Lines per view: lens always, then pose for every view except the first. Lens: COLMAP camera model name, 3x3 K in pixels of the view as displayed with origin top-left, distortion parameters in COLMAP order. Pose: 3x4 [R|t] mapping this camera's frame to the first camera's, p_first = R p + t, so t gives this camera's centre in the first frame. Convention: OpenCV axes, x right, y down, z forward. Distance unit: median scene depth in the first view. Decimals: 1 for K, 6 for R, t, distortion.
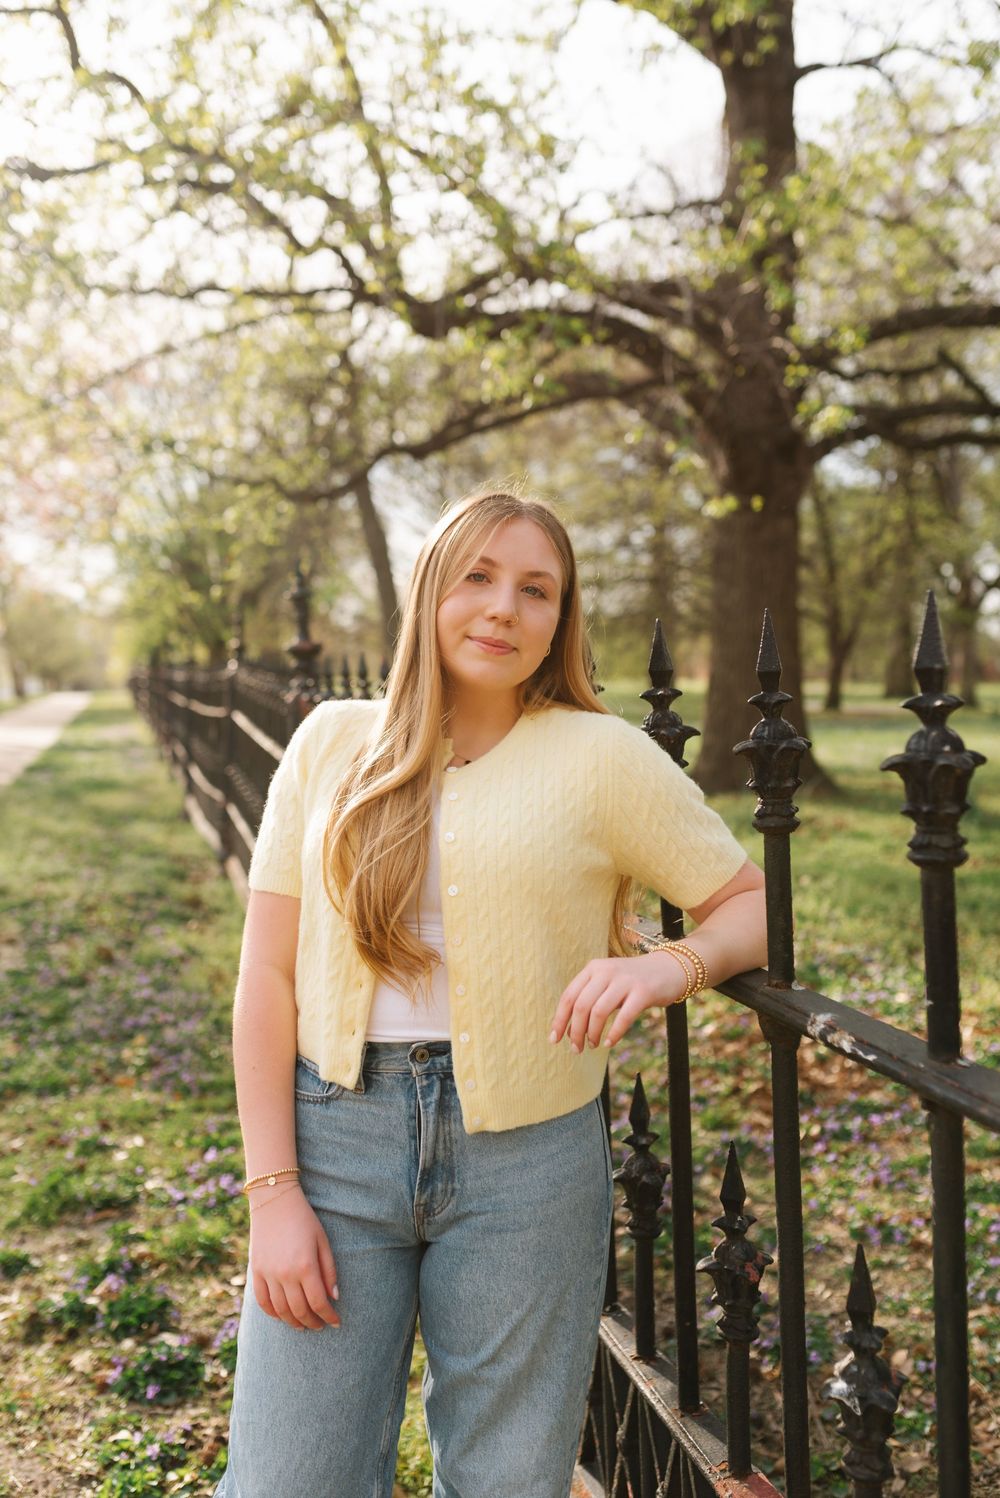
lens RADIAL K [[1461.6, 0, 496.2], [0, 1461.6, 742.6], [0, 0, 1]] dist [0.014501, 0.000000]
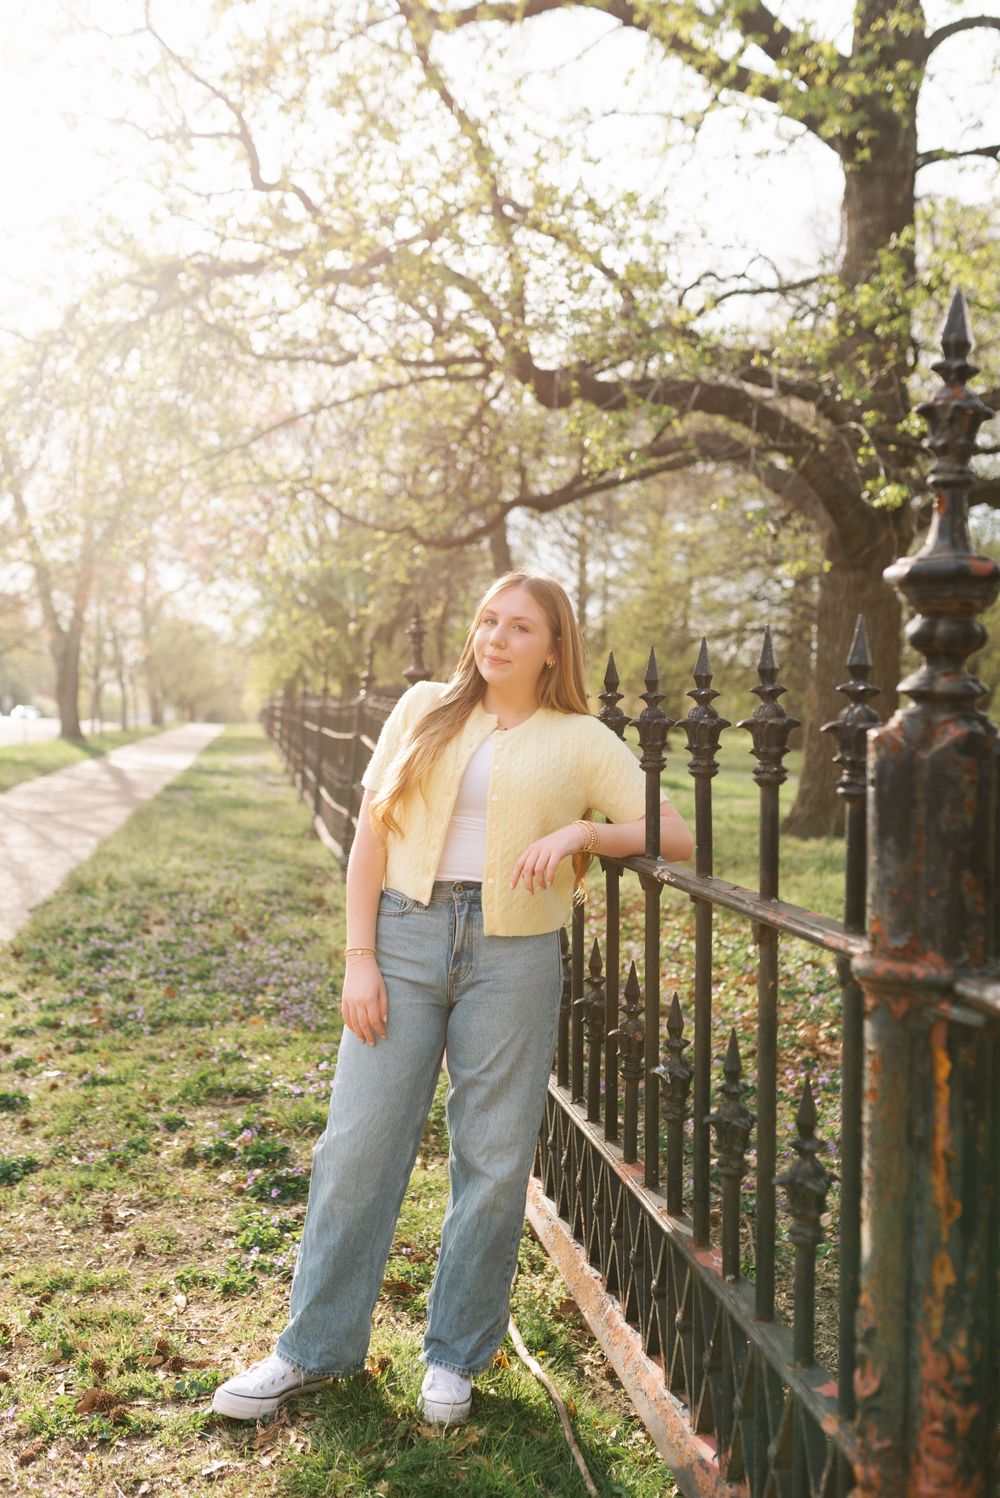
lens RADIAL K [[1461.6, 0, 501.9], [0, 1461.6, 756.0], [0, 0, 1]] dist [0.014501, 0.000000]
pose [[0.995502, 0.045678, -0.083007, 0.028183], [-0.047415, 0.998693, -0.019072, 0.015361], [0.082027, 0.022922, 0.996366, -0.138936]]
